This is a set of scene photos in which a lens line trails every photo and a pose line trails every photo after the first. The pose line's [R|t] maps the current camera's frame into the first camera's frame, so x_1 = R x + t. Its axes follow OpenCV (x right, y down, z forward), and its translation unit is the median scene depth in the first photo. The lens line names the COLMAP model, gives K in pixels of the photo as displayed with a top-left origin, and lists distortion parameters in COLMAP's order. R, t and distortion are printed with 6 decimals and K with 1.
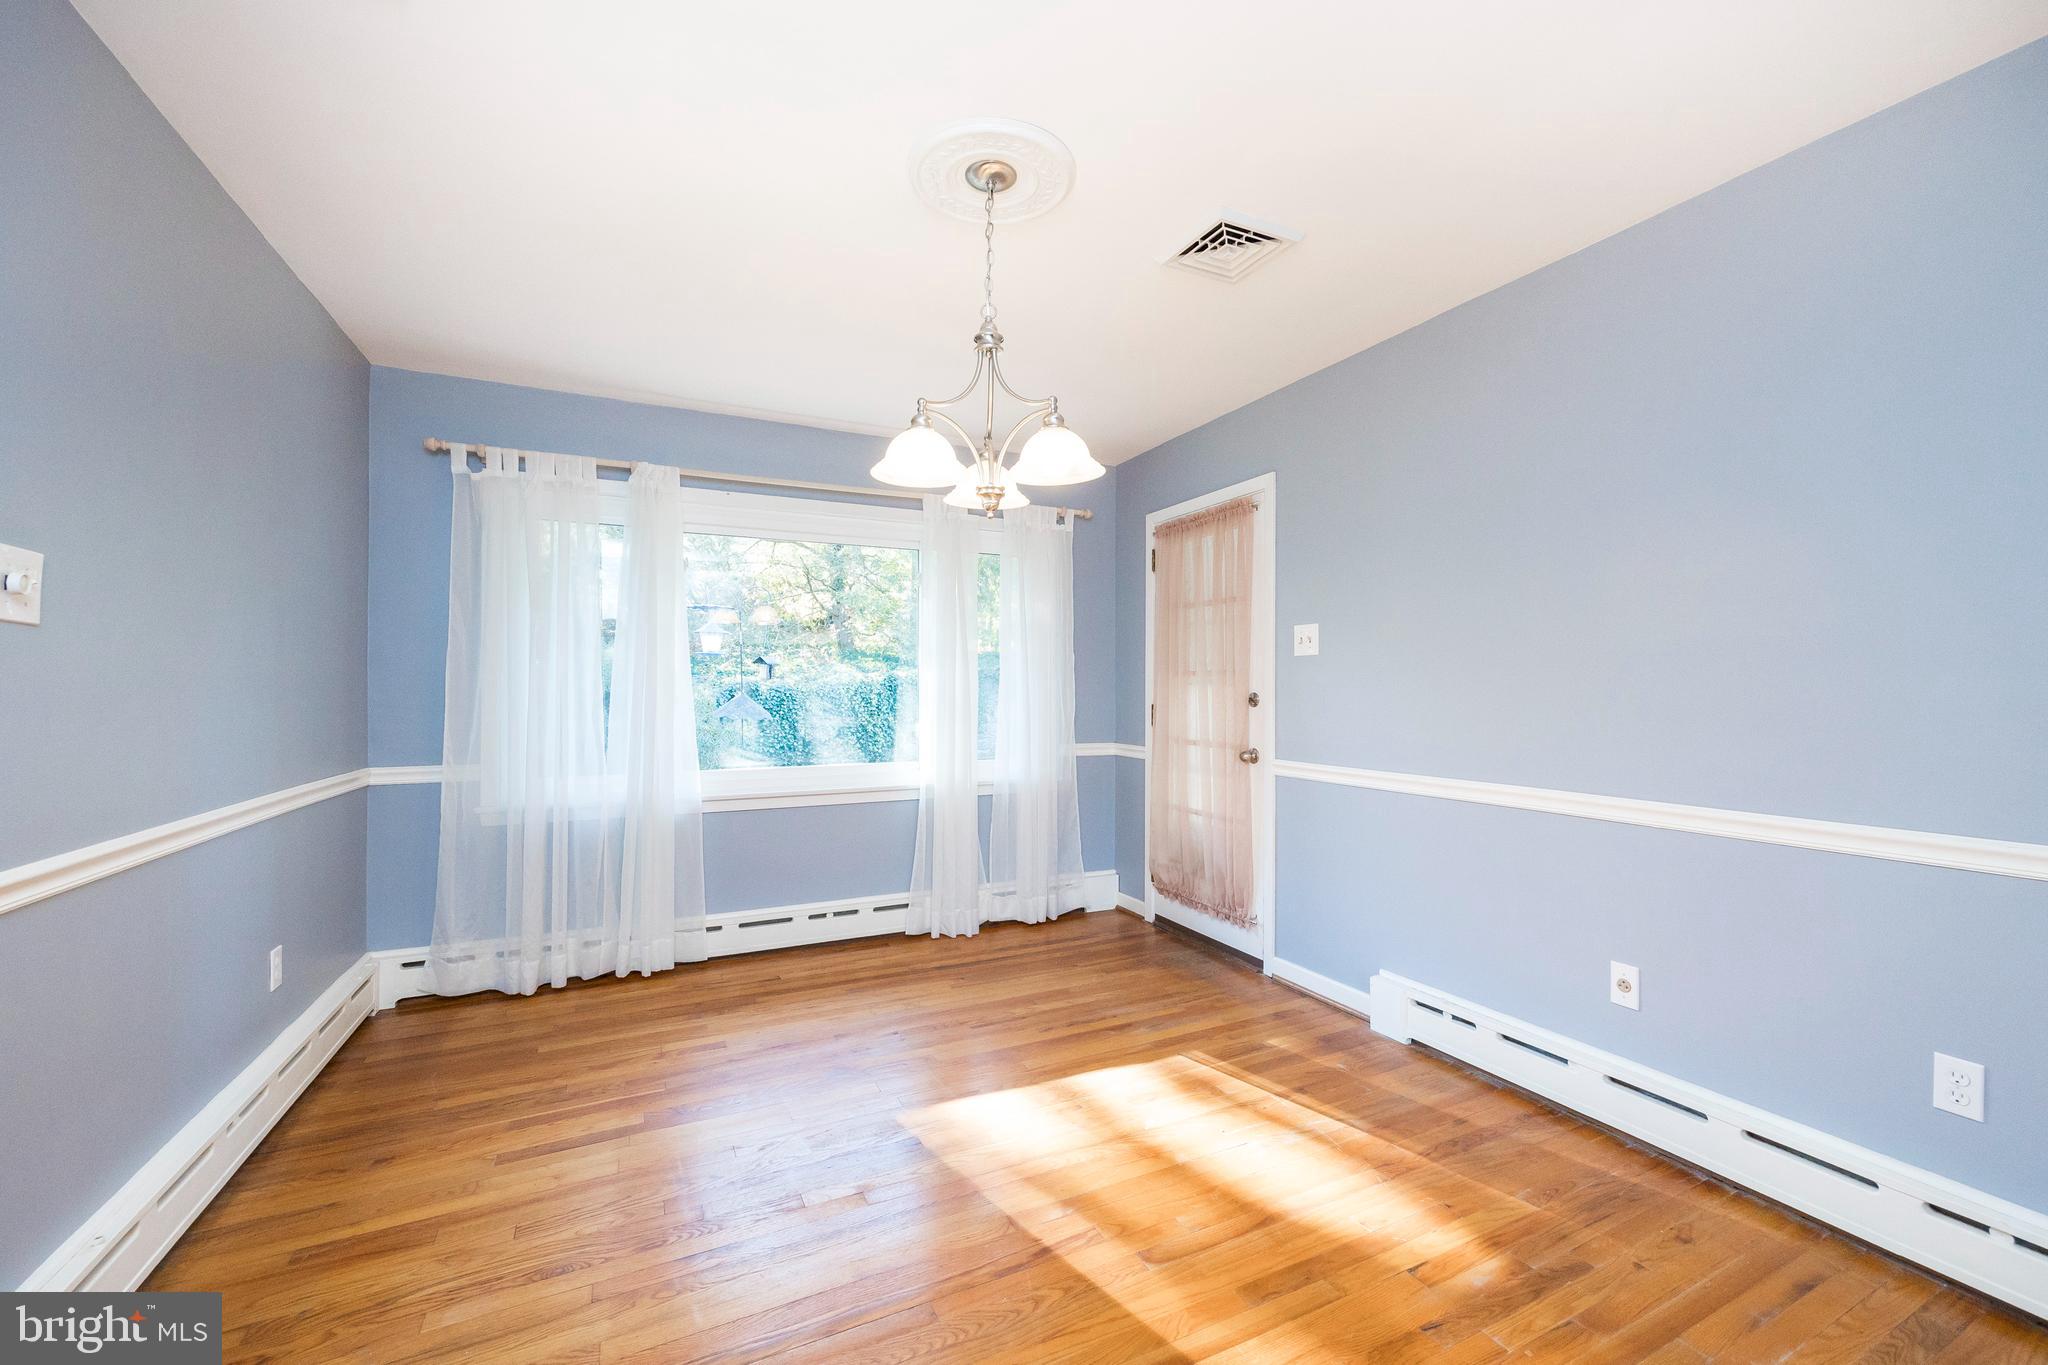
lens RADIAL K [[834.0, 0, 1029.7], [0, 834.0, 687.5], [0, 0, 1]] dist [0.000696, 0.000468]
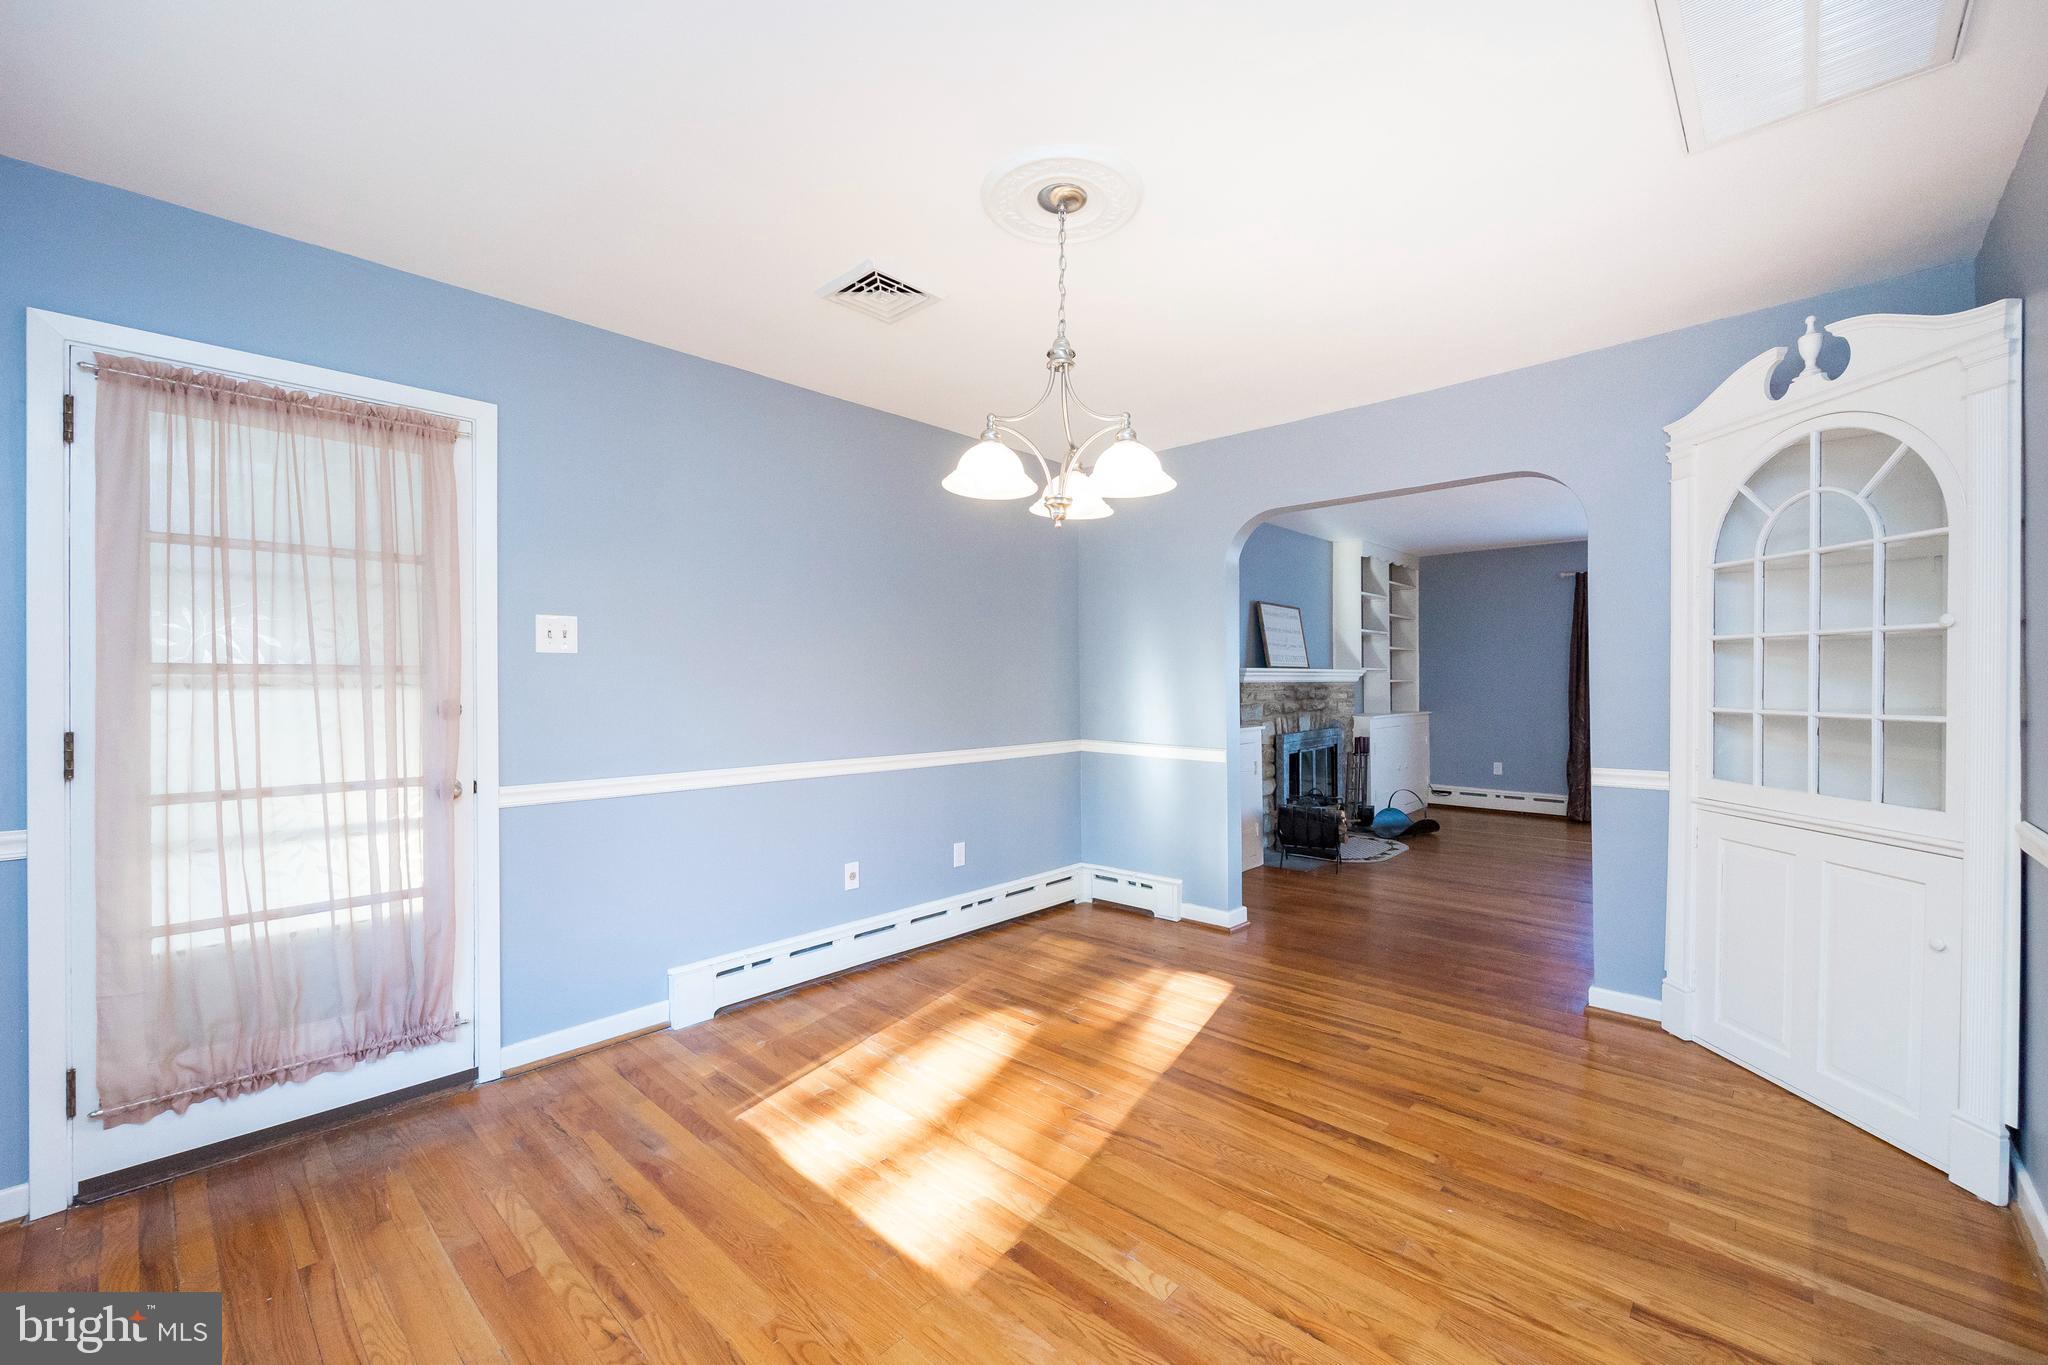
lens RADIAL K [[834.0, 0, 1029.7], [0, 834.0, 687.5], [0, 0, 1]] dist [0.000696, 0.000468]
pose [[-0.359214, -0.010720, 0.933194, -0.704476], [-0.000710, 0.999937, 0.011213, -0.015620], [-0.933255, 0.003366, -0.359199, 0.998117]]
